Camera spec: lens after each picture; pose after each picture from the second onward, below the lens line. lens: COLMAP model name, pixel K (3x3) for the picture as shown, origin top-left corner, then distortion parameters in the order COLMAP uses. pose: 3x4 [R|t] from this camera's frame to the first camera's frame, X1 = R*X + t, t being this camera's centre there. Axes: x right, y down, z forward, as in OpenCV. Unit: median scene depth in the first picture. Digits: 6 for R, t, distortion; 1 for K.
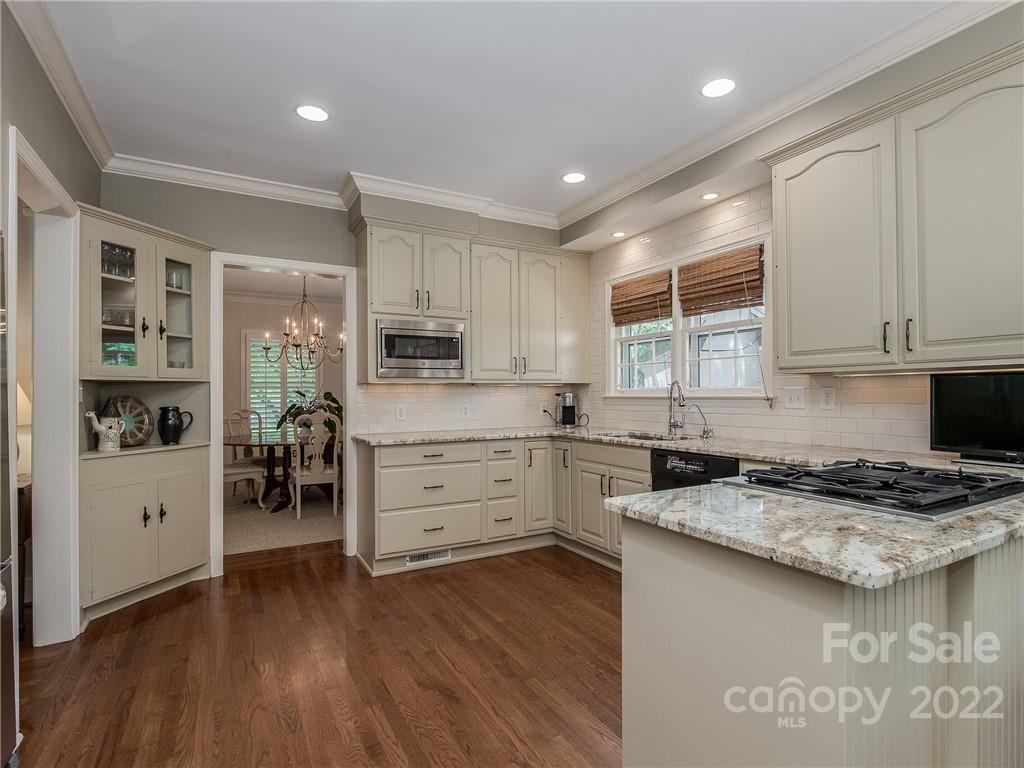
lens RADIAL K [[497.4, 0, 511.0], [0, 497.4, 389.1], [0, 0, 1]] dist [-0.003832, -0.000229]
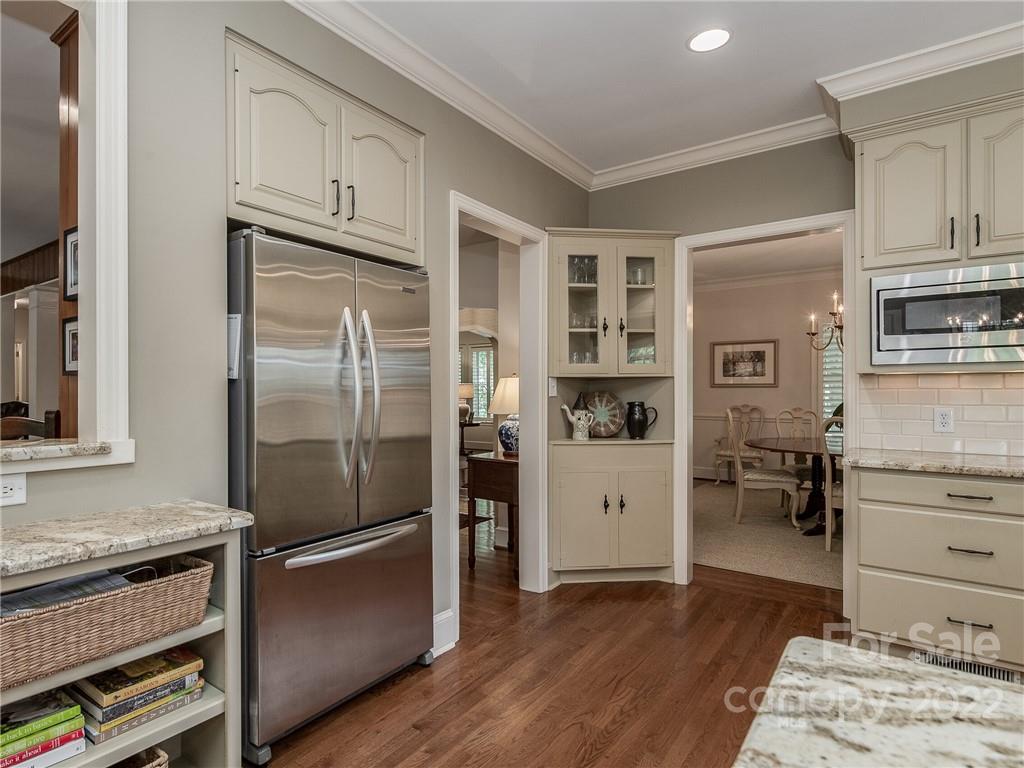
lens RADIAL K [[568.7, 0, 509.5], [0, 568.7, 388.0], [0, 0, 1]] dist [0.003333, 0.000256]
pose [[0.421155, 0.001480, -0.906988, 0.267560], [0.006278, 0.999970, 0.004547, 0.000179], [0.906967, -0.007609, 0.421133, 0.279663]]
